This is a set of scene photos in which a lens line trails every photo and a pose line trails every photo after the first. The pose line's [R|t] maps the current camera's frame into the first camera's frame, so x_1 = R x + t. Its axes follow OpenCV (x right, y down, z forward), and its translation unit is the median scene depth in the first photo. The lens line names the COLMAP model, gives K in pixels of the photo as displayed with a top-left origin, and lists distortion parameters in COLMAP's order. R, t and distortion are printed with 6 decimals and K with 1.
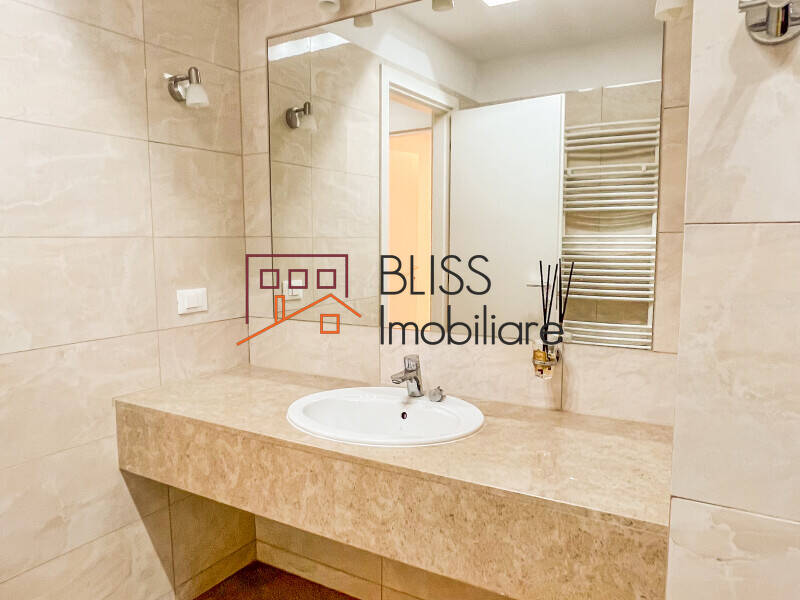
lens RADIAL K [[581.6, 0, 403.2], [0, 581.6, 302.1], [0, 0, 1]] dist [-0.008337, -0.006219]
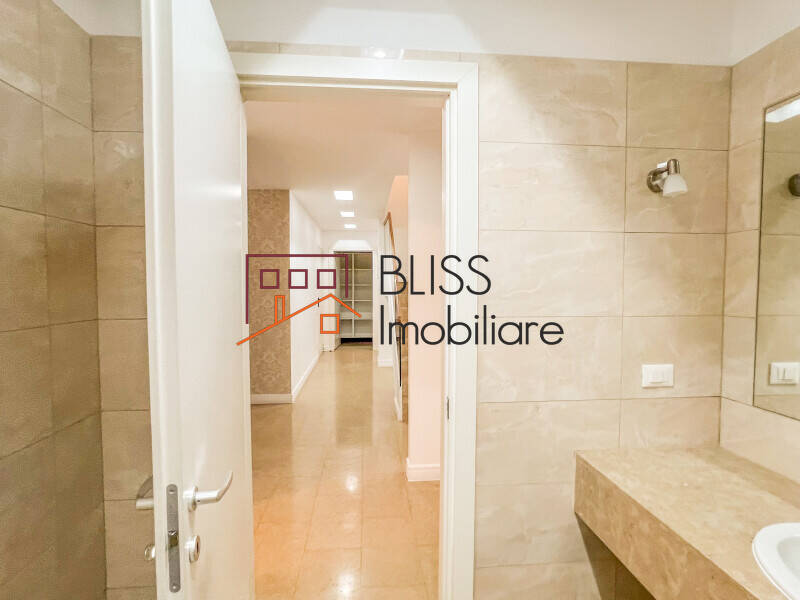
lens RADIAL K [[426.6, 0, 395.6], [0, 426.6, 304.3], [0, 0, 1]] dist [-0.029655, 0.008148]
pose [[0.574714, 0.042904, -0.817229, -0.014810], [-0.089538, 0.995926, -0.010682, -0.088390], [0.813442, 0.079312, 0.576214, 0.170275]]
